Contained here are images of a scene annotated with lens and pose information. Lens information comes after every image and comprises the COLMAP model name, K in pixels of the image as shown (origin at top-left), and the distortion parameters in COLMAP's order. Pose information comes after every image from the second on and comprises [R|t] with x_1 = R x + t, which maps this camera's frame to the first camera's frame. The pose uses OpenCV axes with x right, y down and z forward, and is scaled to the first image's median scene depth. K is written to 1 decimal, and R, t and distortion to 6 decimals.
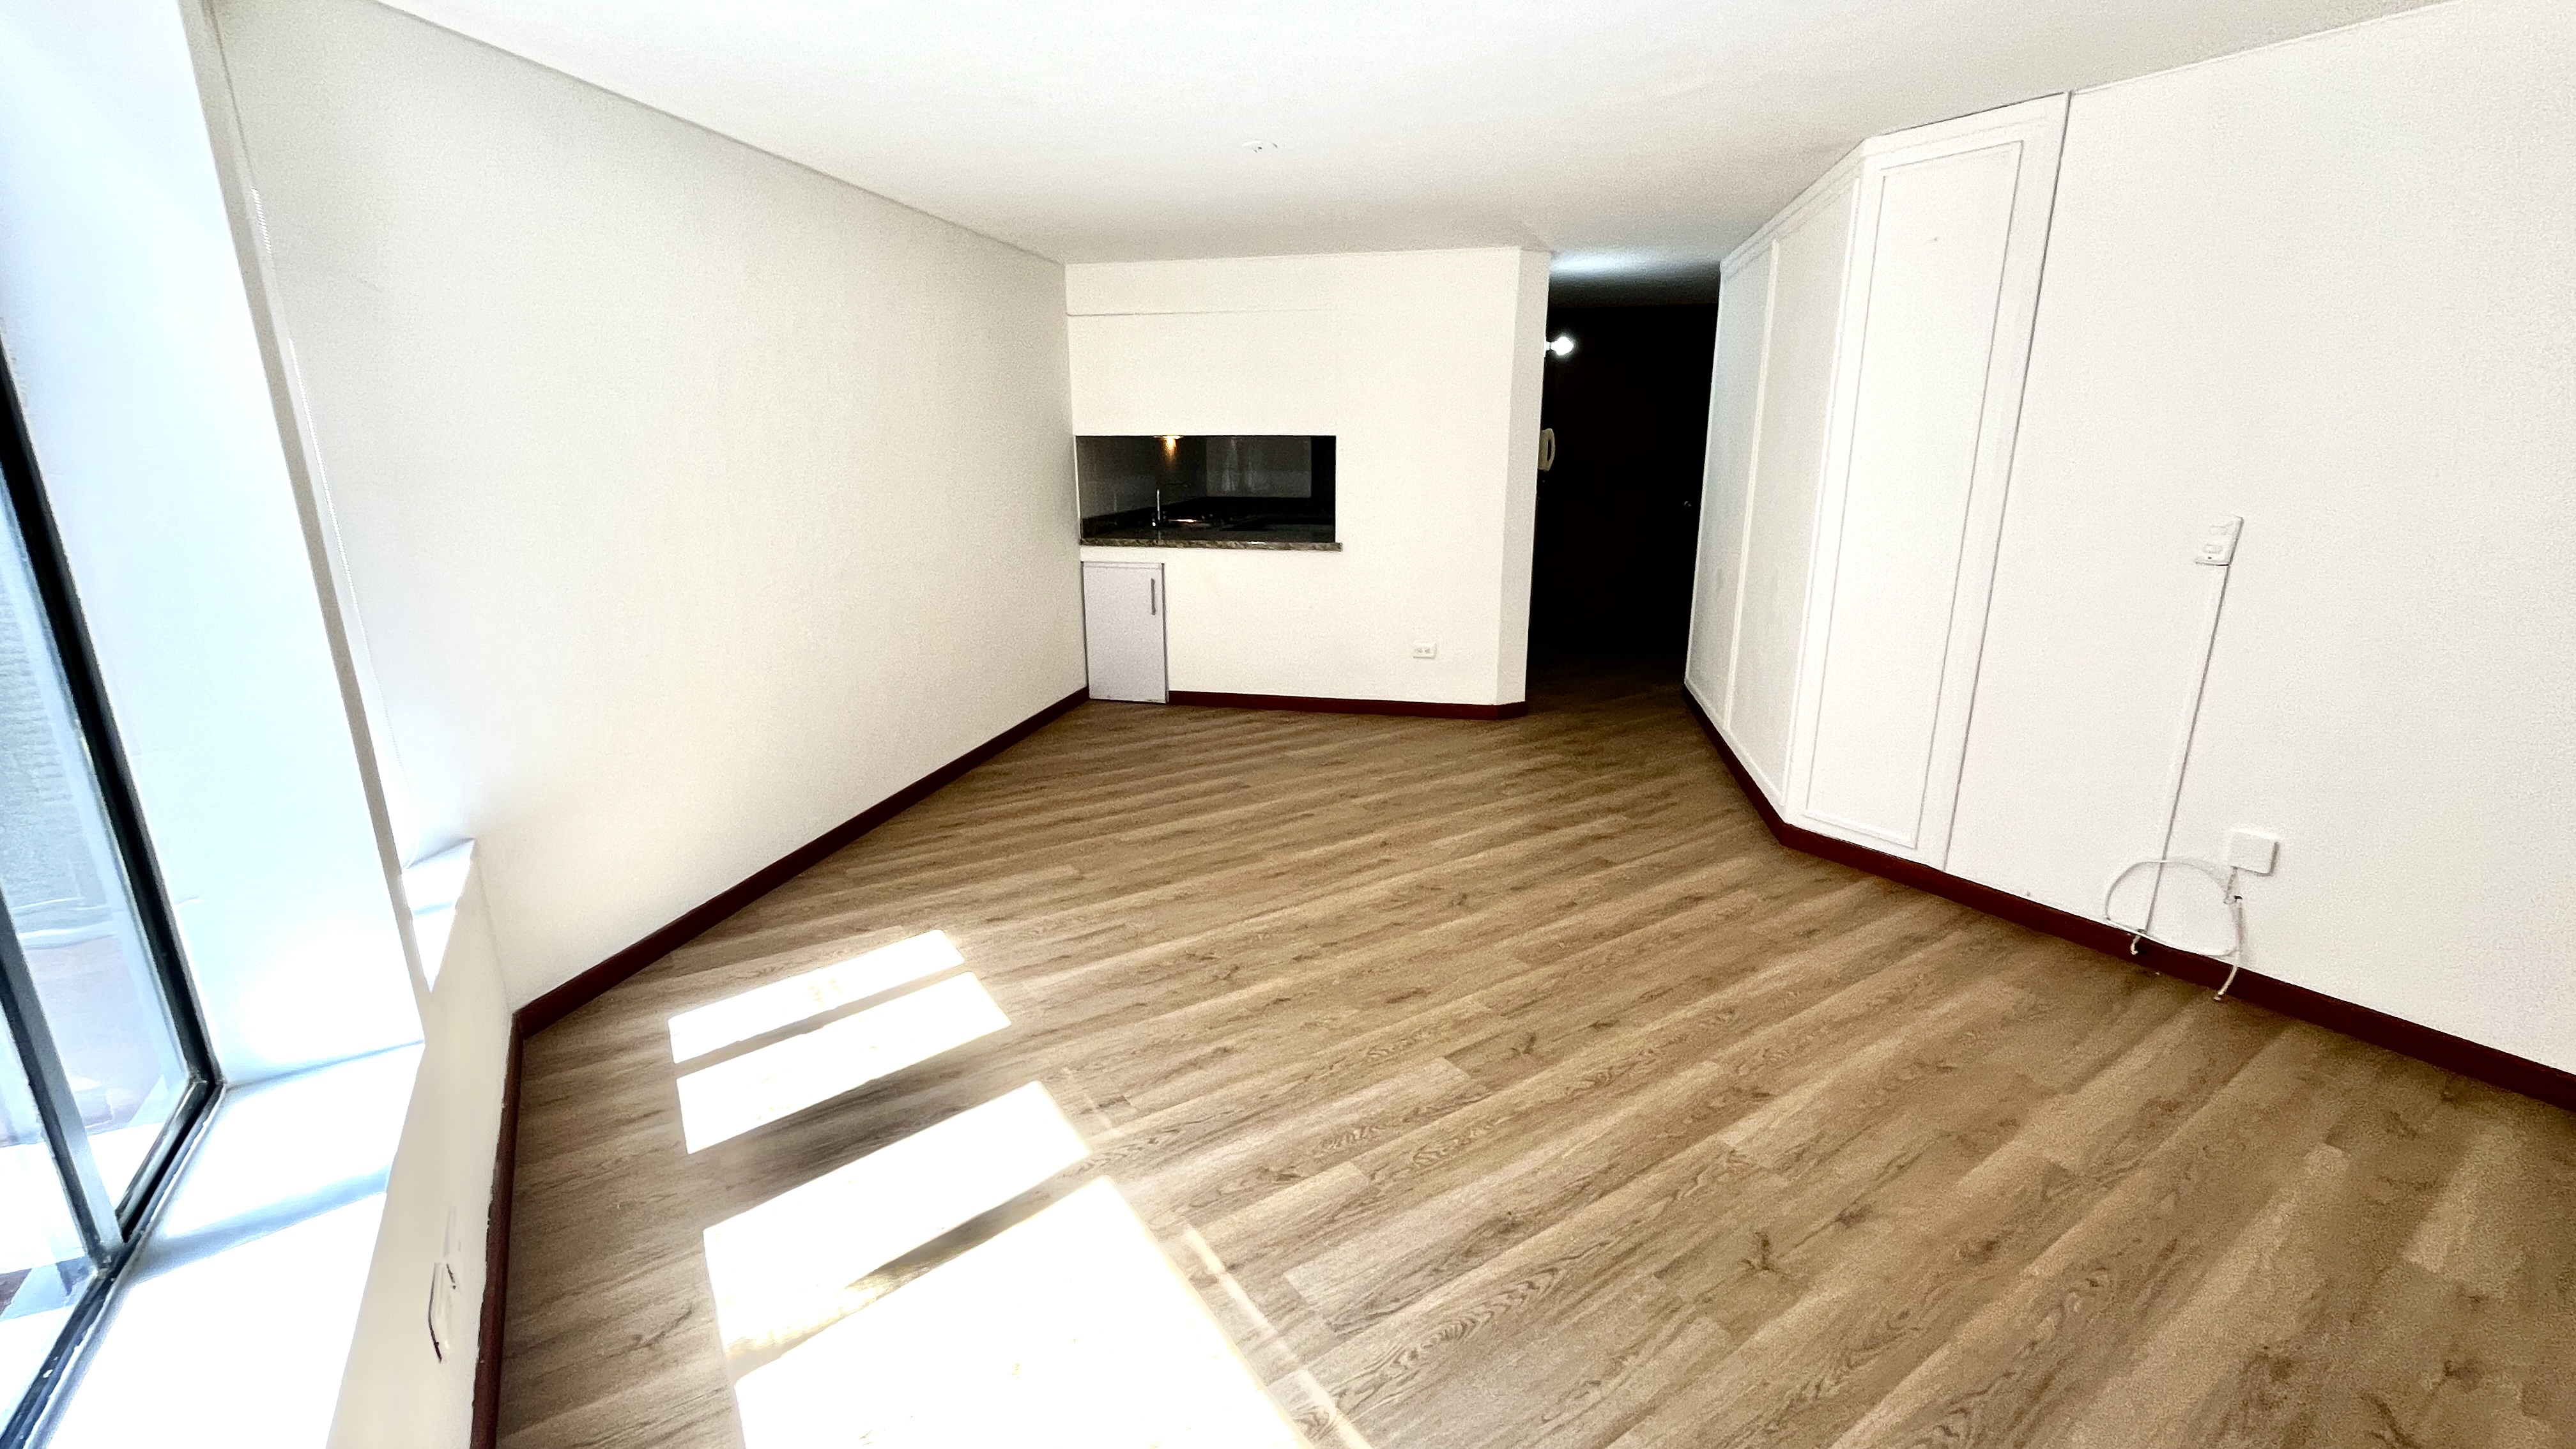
lens RADIAL K [[1050.5, 0, 1291.6], [0, 1050.5, 724.9], [0, 0, 1]] dist [-0.003370, 0.000263]
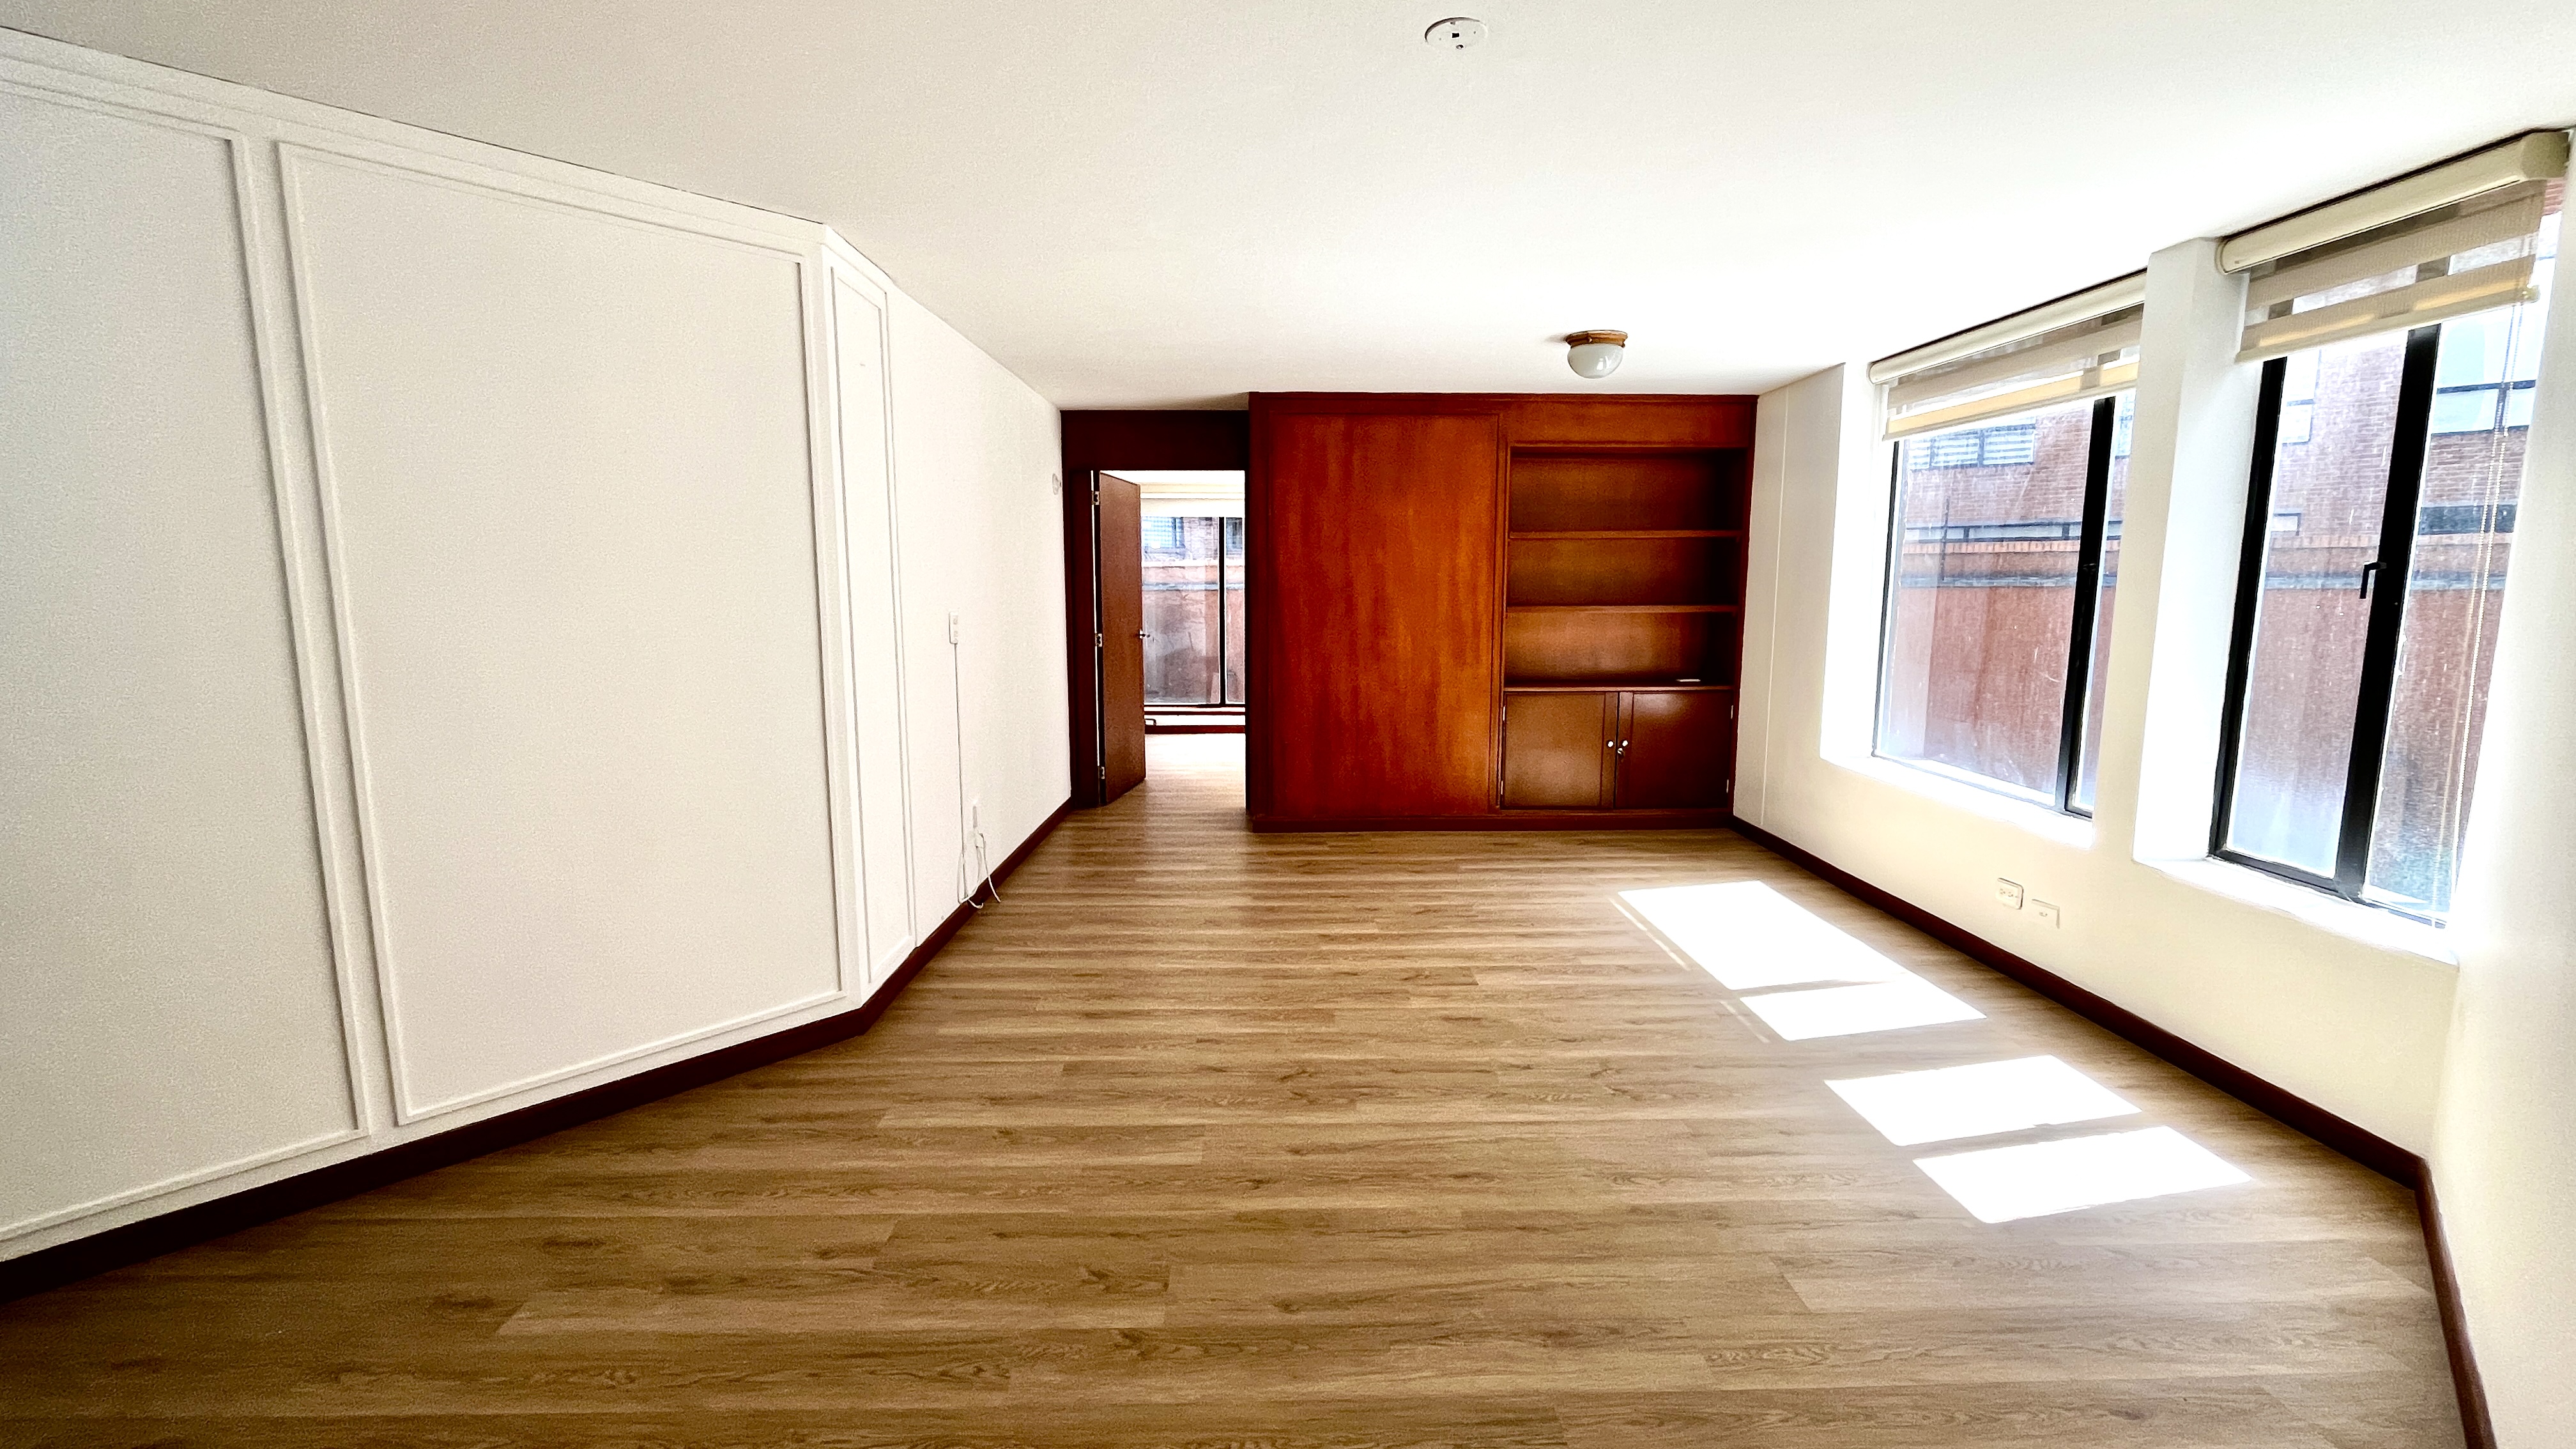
lens RADIAL K [[1050.5, 0, 1291.6], [0, 1050.5, 724.9], [0, 0, 1]] dist [-0.003370, 0.000263]
pose [[-0.849853, -0.070388, 0.522299, -0.311360], [0.136608, 0.927747, 0.347308, -0.468833], [-0.509008, 0.366511, -0.778833, 1.835926]]
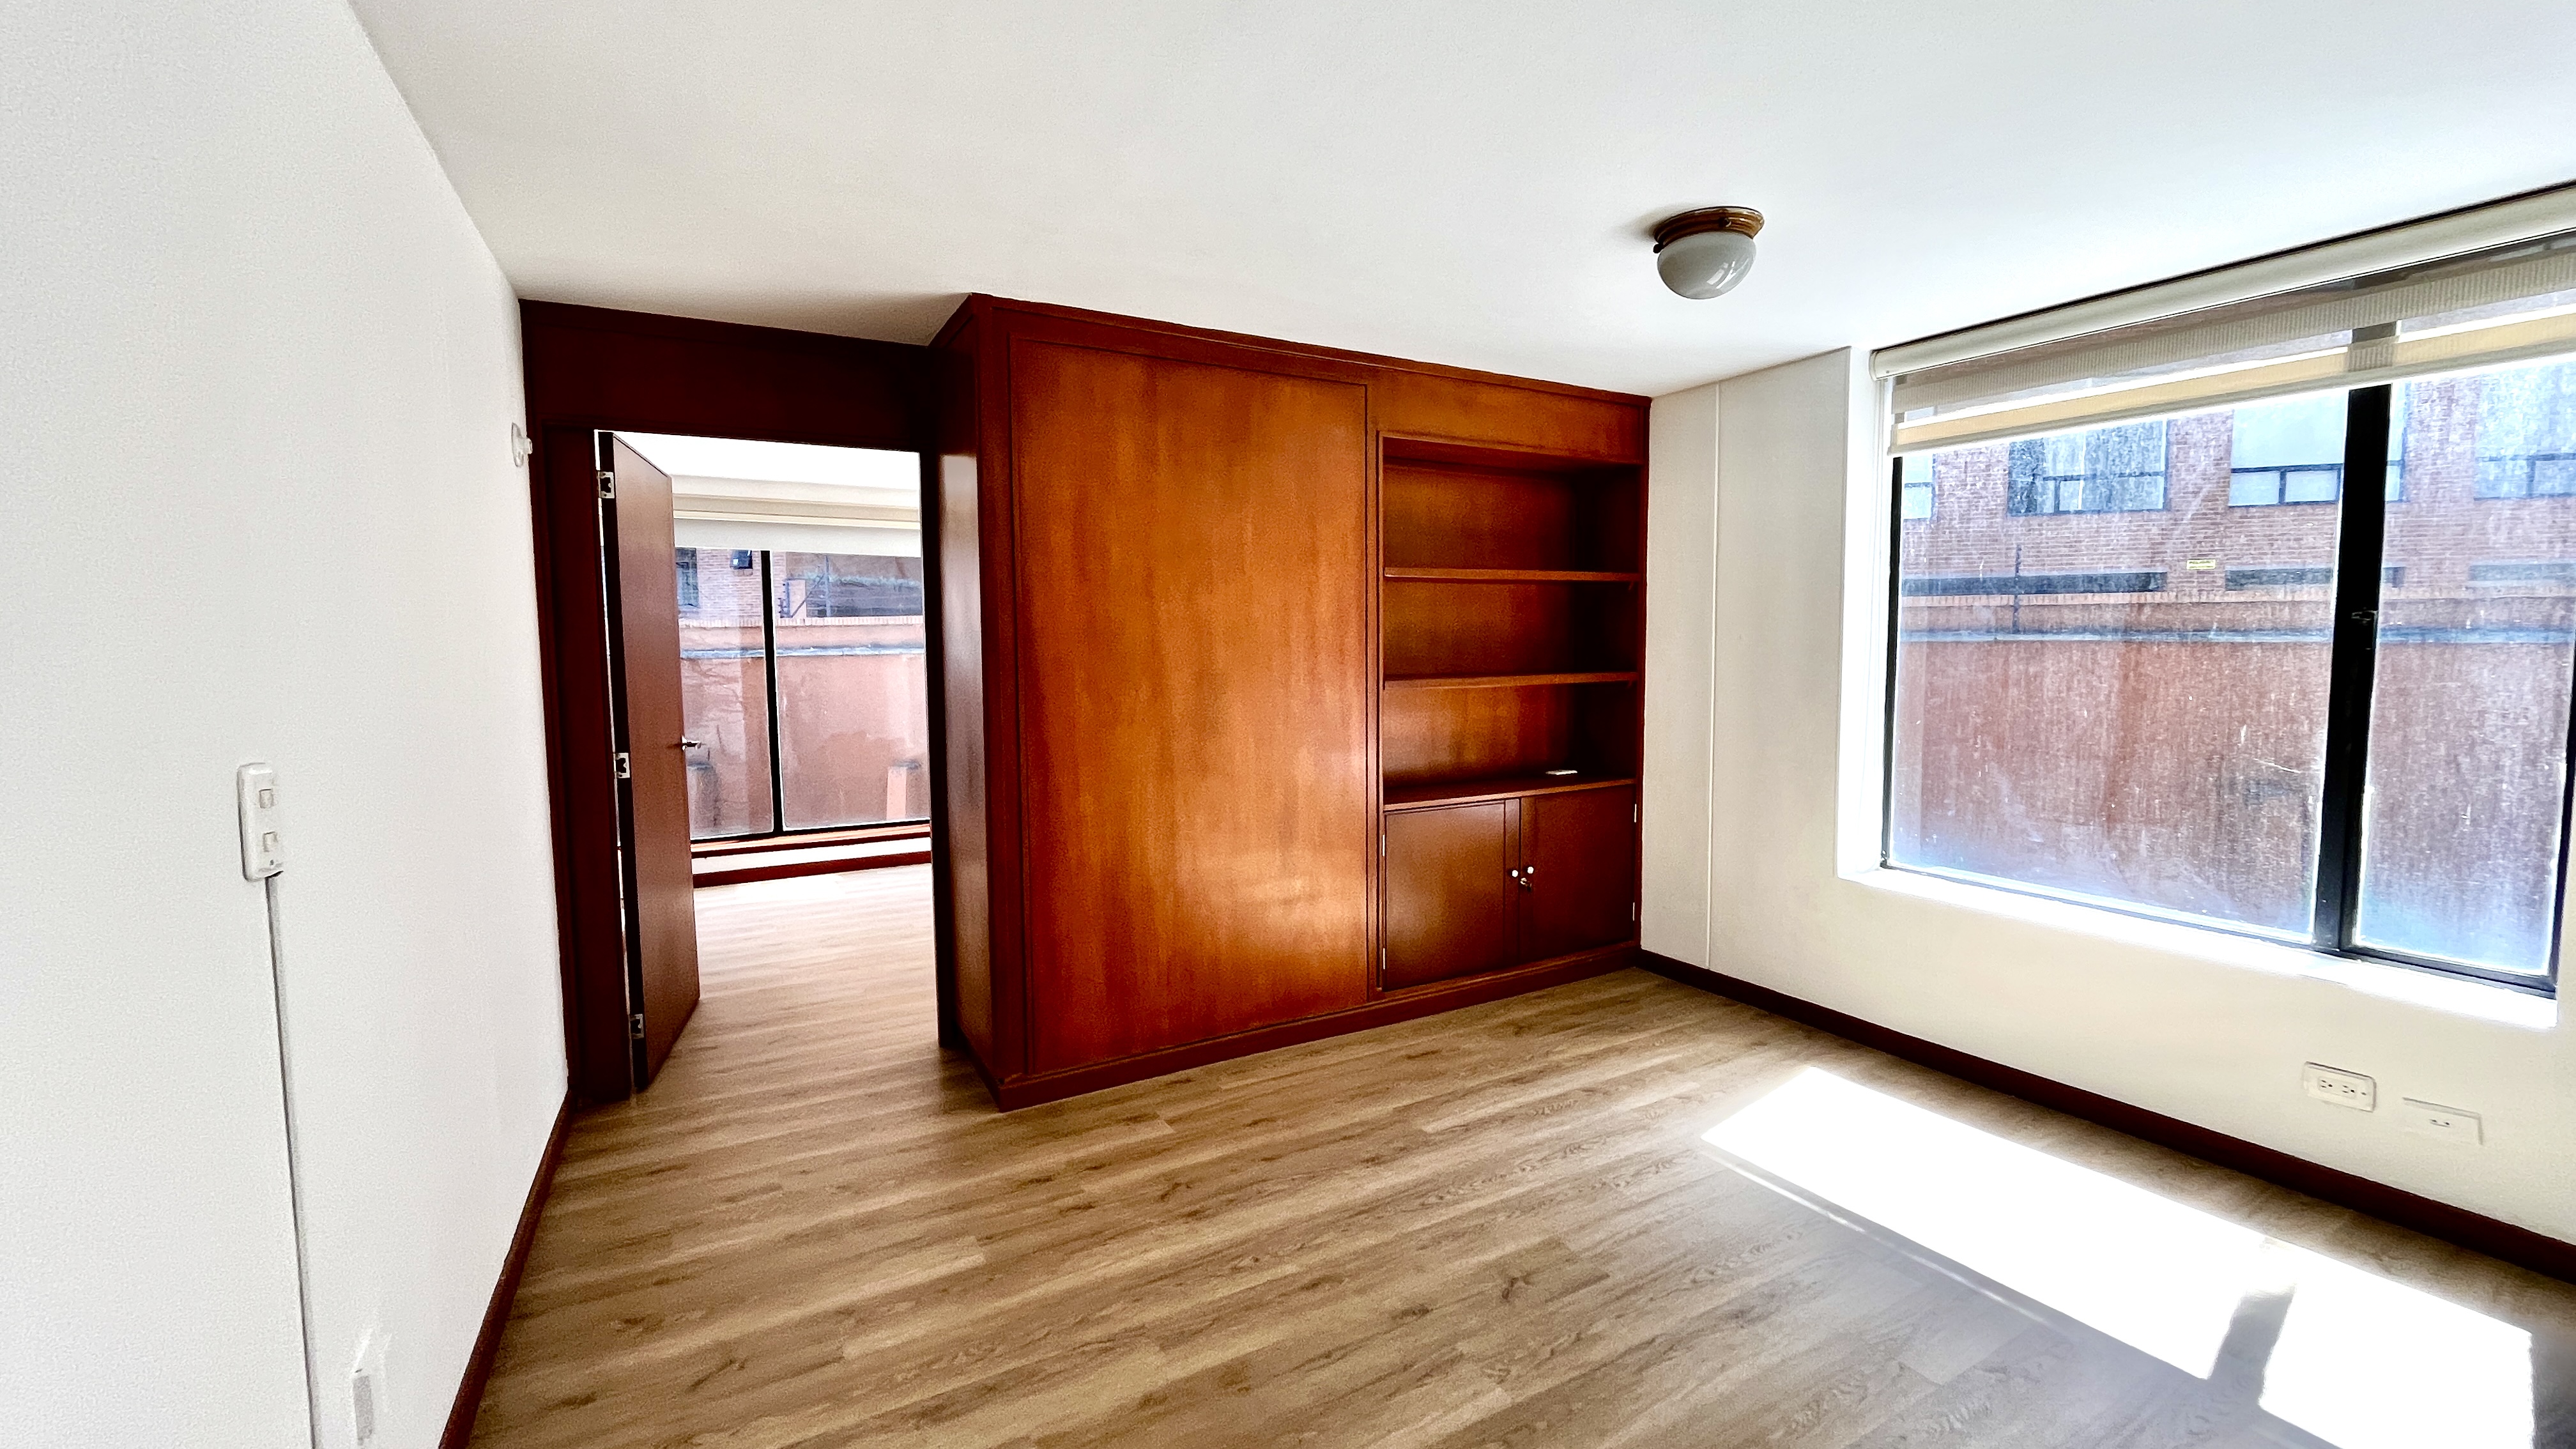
lens RADIAL K [[1050.5, 0, 1291.6], [0, 1050.5, 724.9], [0, 0, 1]] dist [-0.003370, 0.000263]
pose [[-0.997937, 0.003994, 0.064072, 0.406559], [0.025122, 0.942763, 0.332515, -0.316751], [-0.059077, 0.333439, -0.940919, 1.255326]]
